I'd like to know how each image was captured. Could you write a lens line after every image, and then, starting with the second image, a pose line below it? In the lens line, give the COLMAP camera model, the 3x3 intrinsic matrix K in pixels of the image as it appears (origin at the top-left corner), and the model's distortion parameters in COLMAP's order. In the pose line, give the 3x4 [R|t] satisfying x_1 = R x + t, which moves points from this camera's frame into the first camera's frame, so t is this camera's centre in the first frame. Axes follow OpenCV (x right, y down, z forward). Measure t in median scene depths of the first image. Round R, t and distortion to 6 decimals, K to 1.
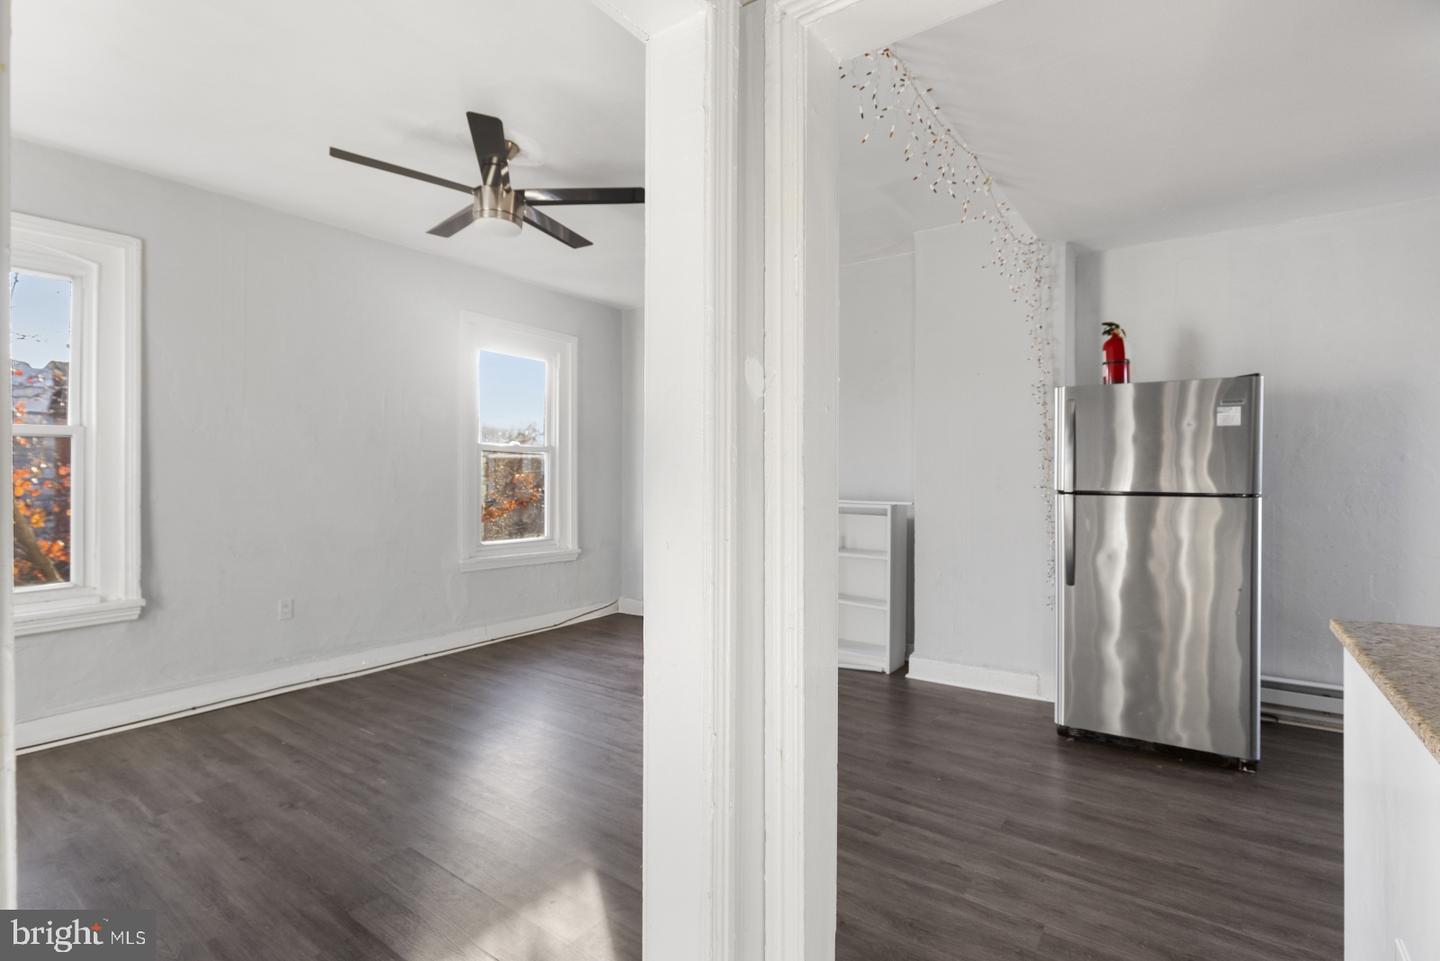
lens RADIAL K [[678.3, 0, 720.0], [0, 678.3, 480.5], [0, 0, 1]] dist [0.000981, -0.000160]
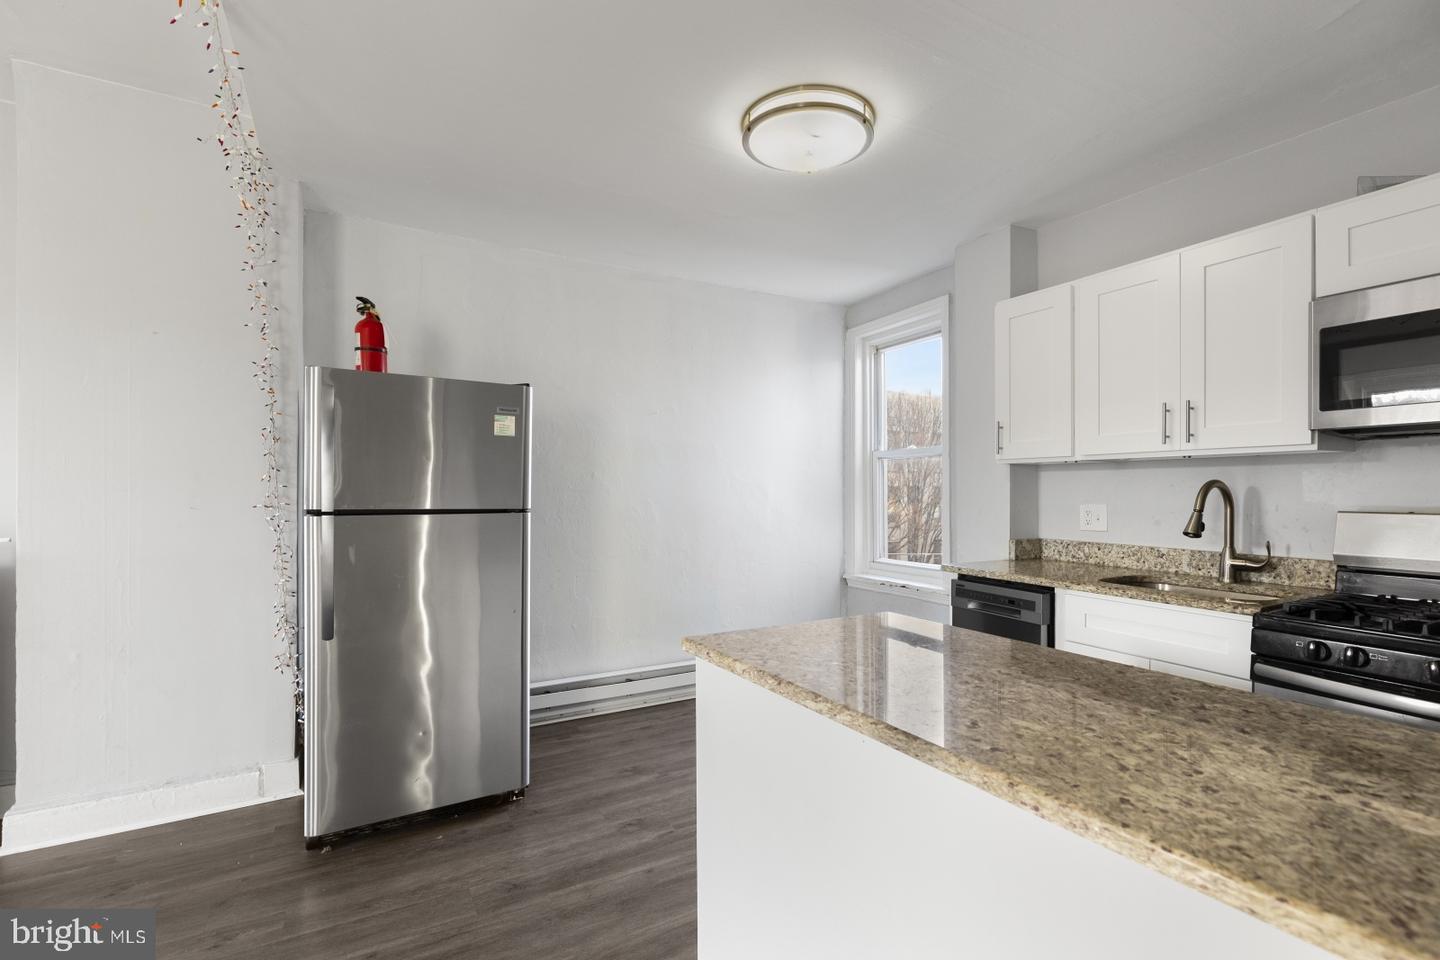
lens RADIAL K [[655.8, 0, 716.4], [0, 655.8, 492.0], [0, 0, 1]] dist [-0.000196, -0.000208]
pose [[0.427635, 0.000204, 0.903952, 0.056600], [0.010283, 0.999934, -0.005091, 0.003219], [-0.903893, 0.011473, 0.427605, 0.310951]]
